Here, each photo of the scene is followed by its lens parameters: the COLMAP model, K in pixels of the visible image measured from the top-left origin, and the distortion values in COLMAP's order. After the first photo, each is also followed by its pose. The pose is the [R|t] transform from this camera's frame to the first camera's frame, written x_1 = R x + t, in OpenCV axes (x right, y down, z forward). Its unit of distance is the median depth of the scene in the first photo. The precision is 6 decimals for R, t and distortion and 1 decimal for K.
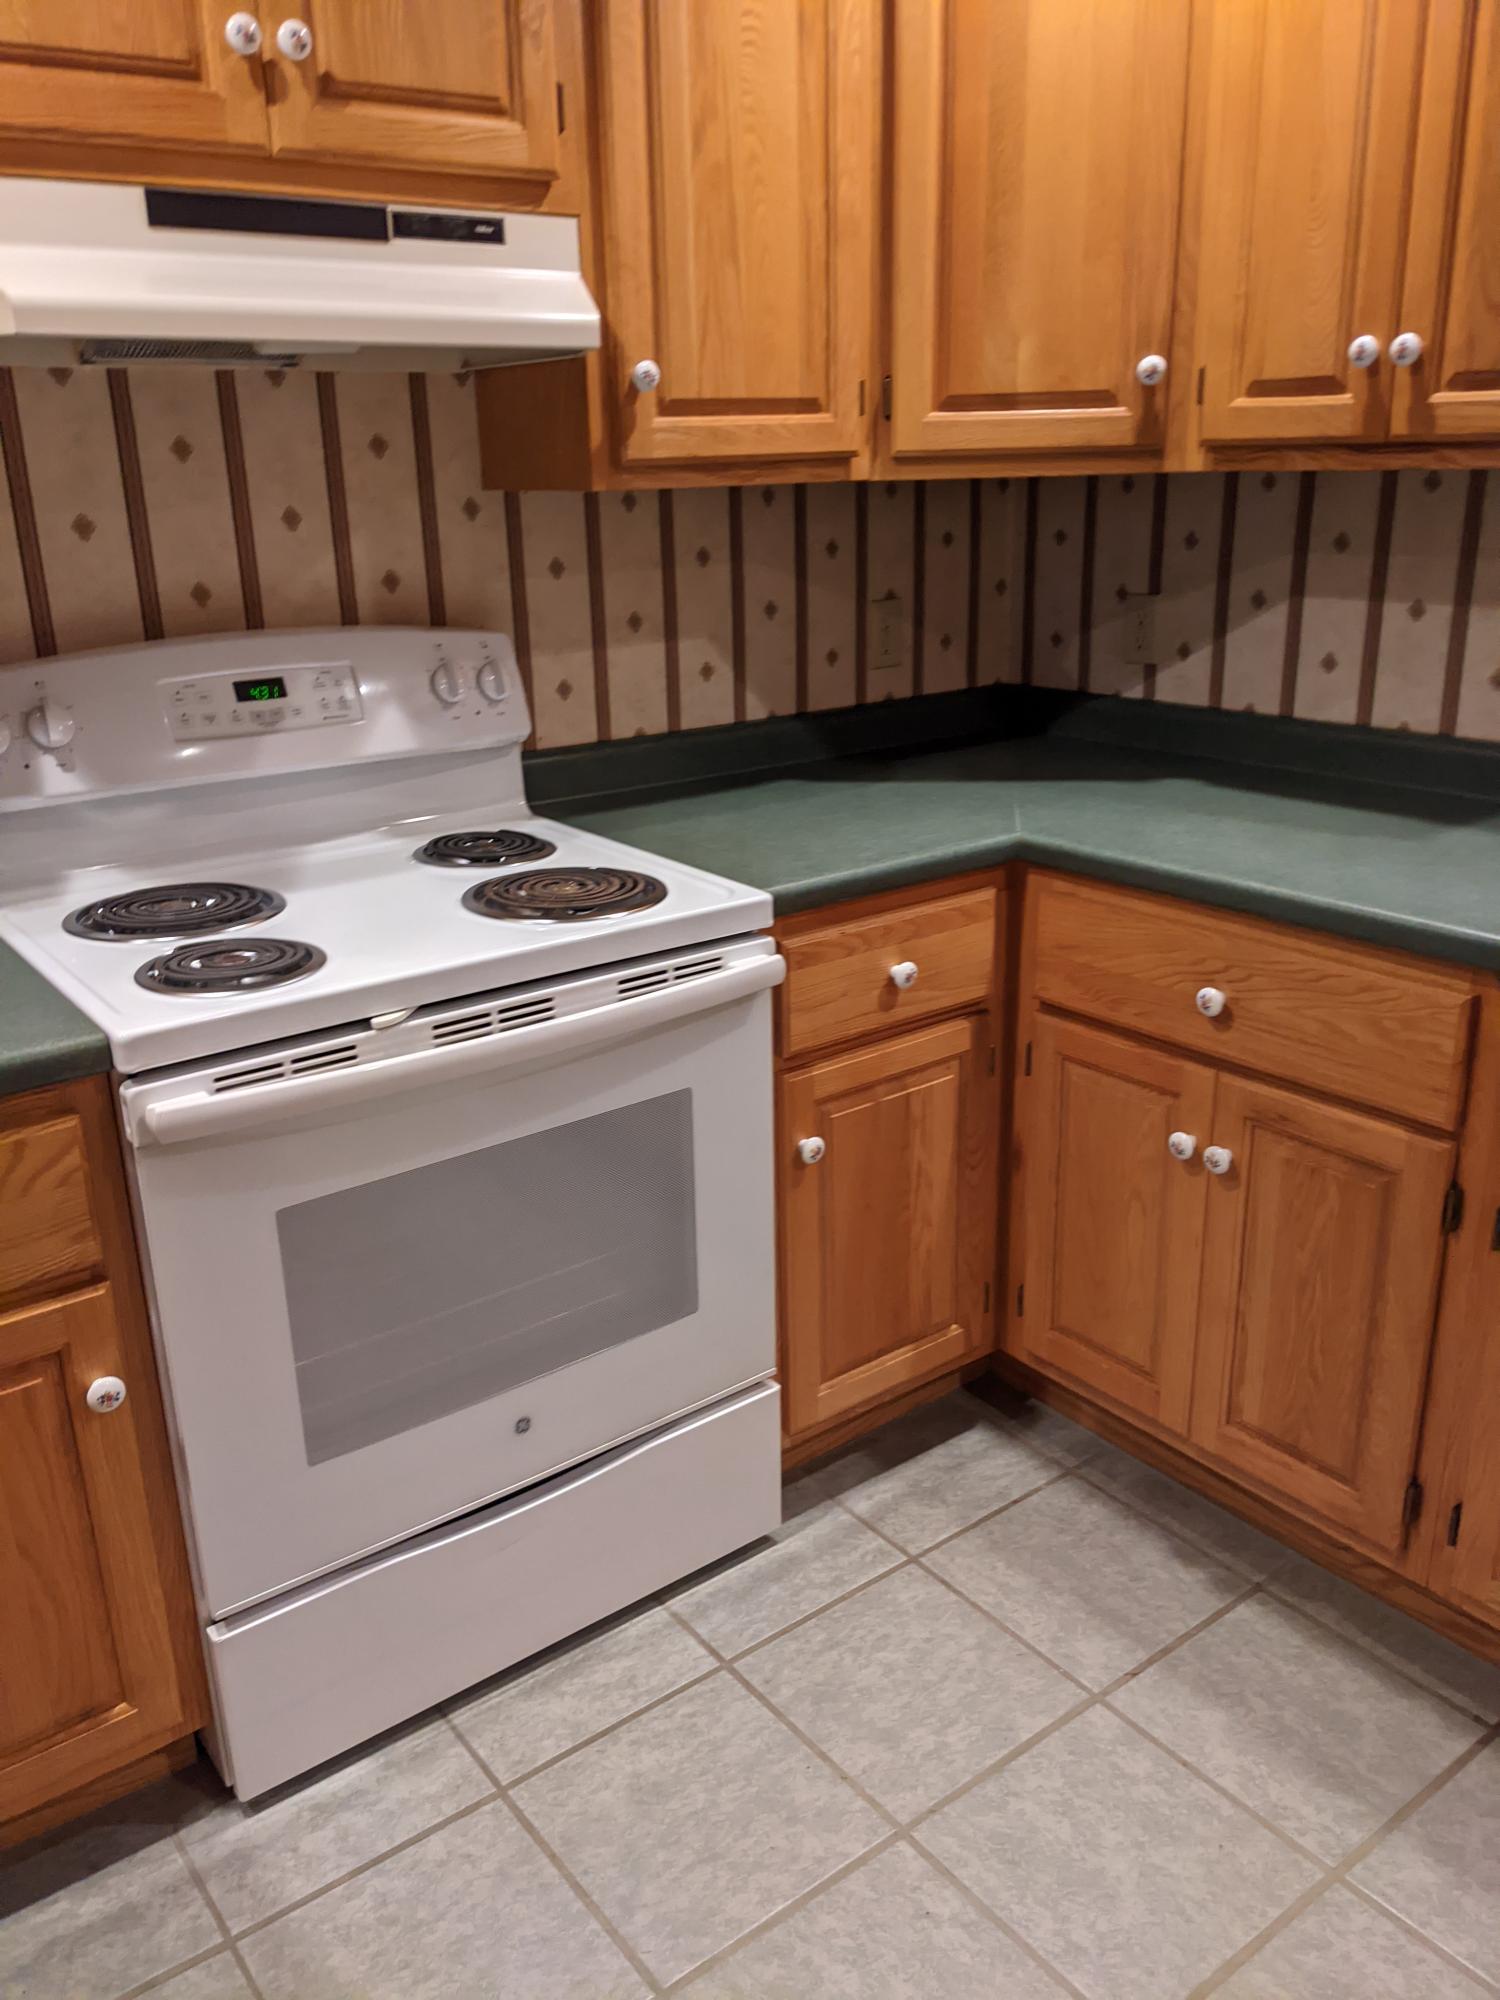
lens RADIAL K [[1607.1, 0, 750.0], [0, 1607.1, 1000.0], [0, 0, 1]] dist [0.059907, -0.084518]
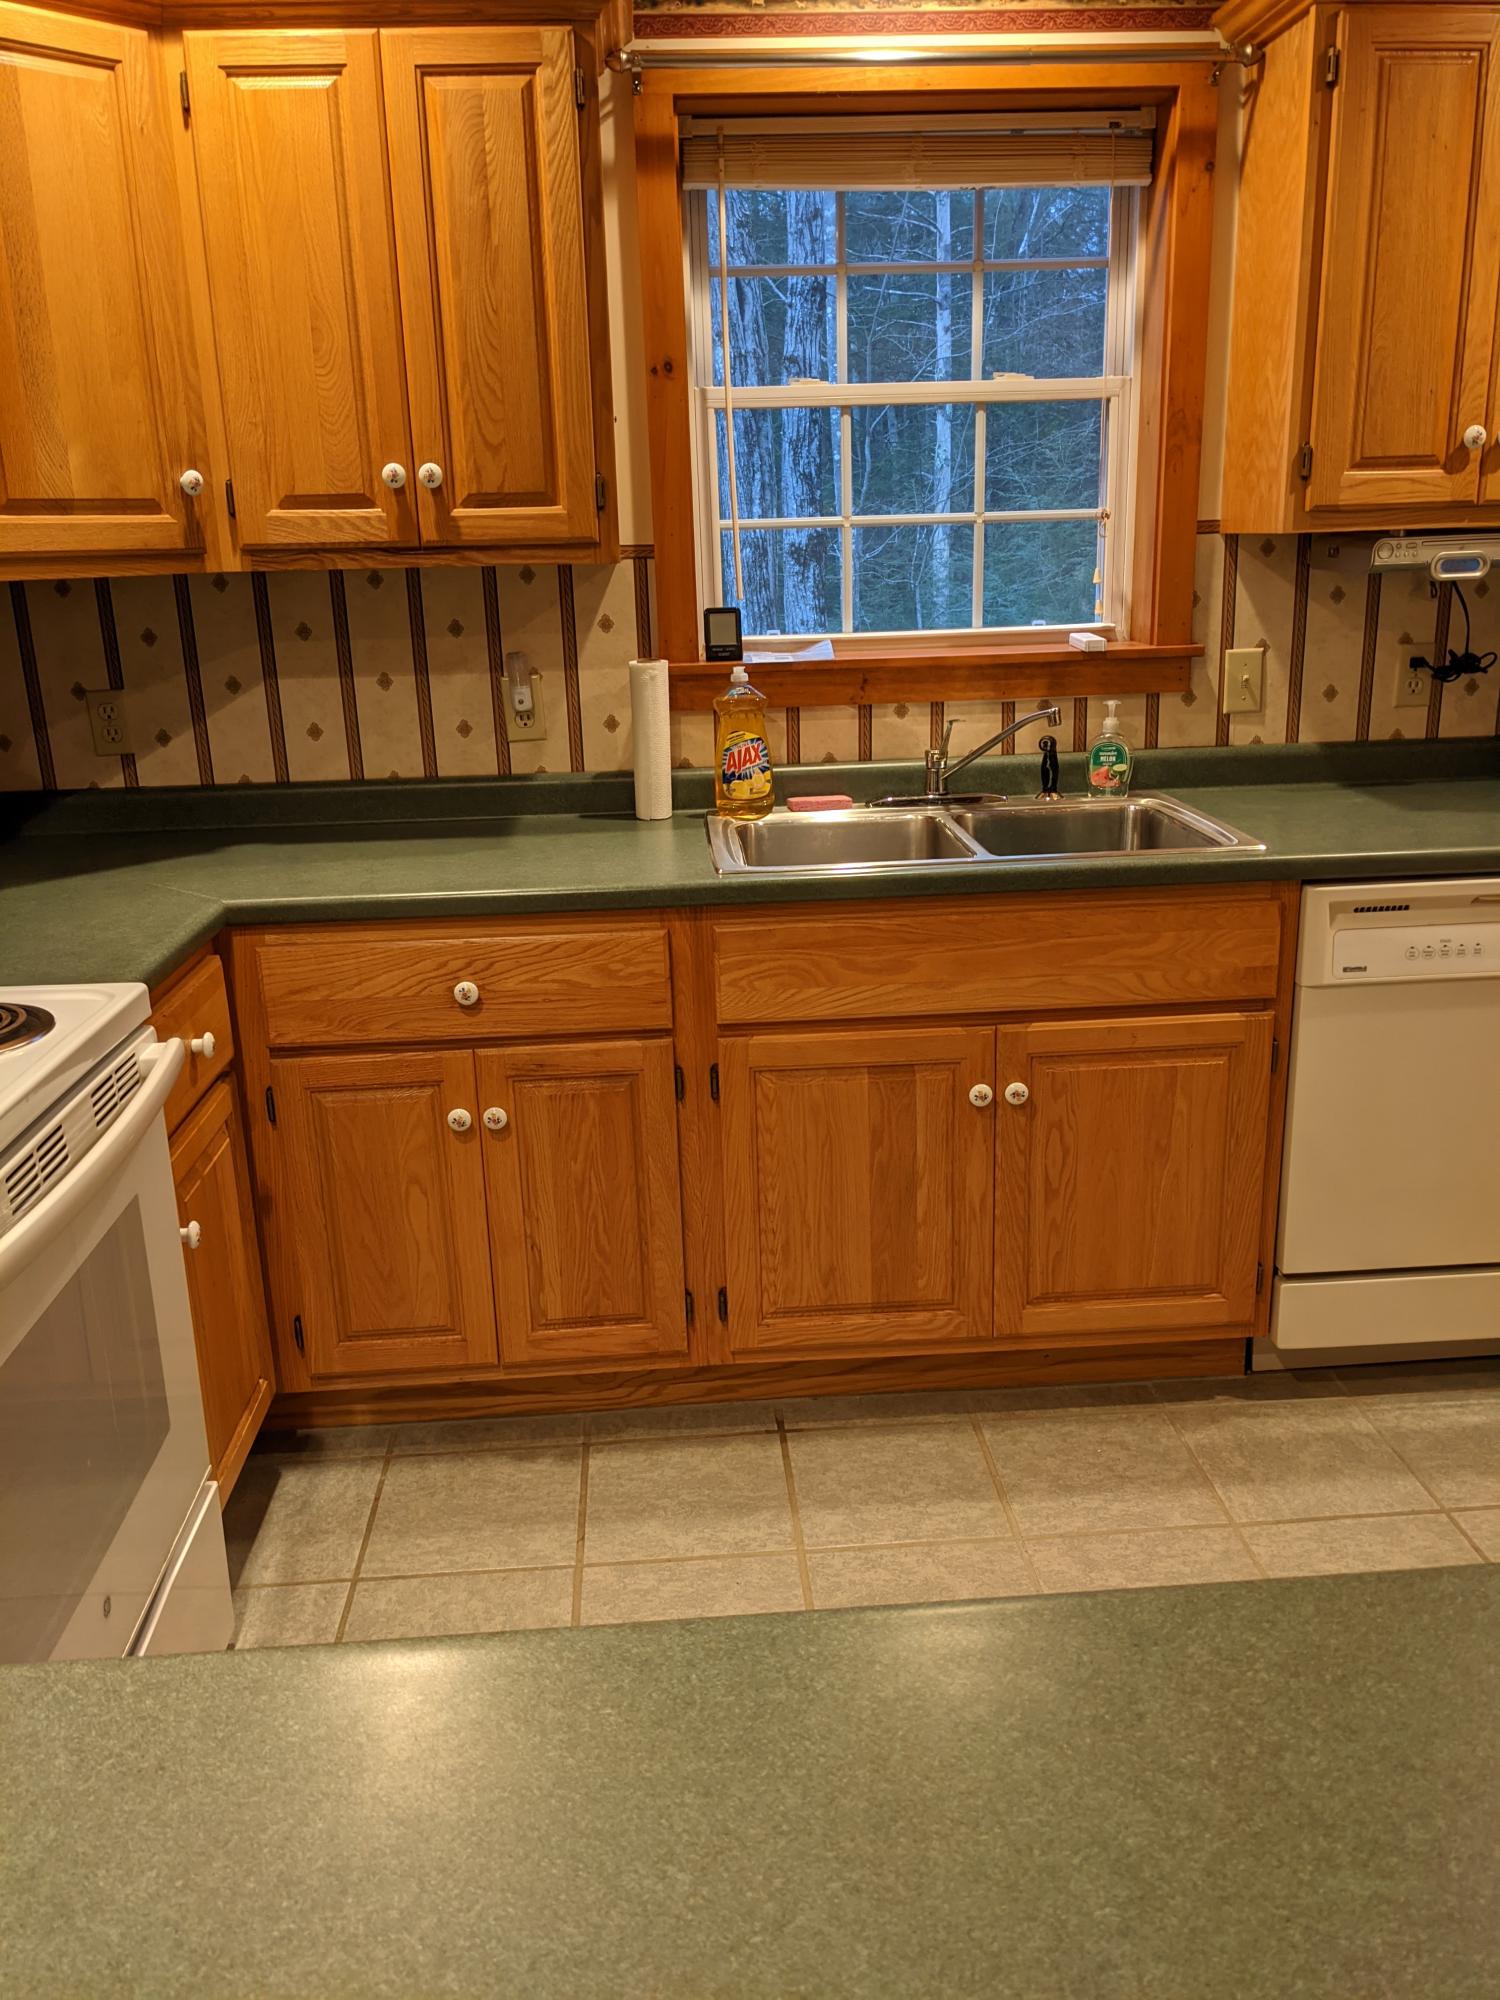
lens RADIAL K [[1607.1, 0, 750.0], [0, 1607.1, 1000.0], [0, 0, 1]] dist [0.059907, -0.084518]
pose [[0.542481, -0.225907, 0.809123, -0.546940], [0.283352, 0.955926, 0.076920, -0.024900], [-0.790839, 0.187539, 0.582583, 0.113456]]
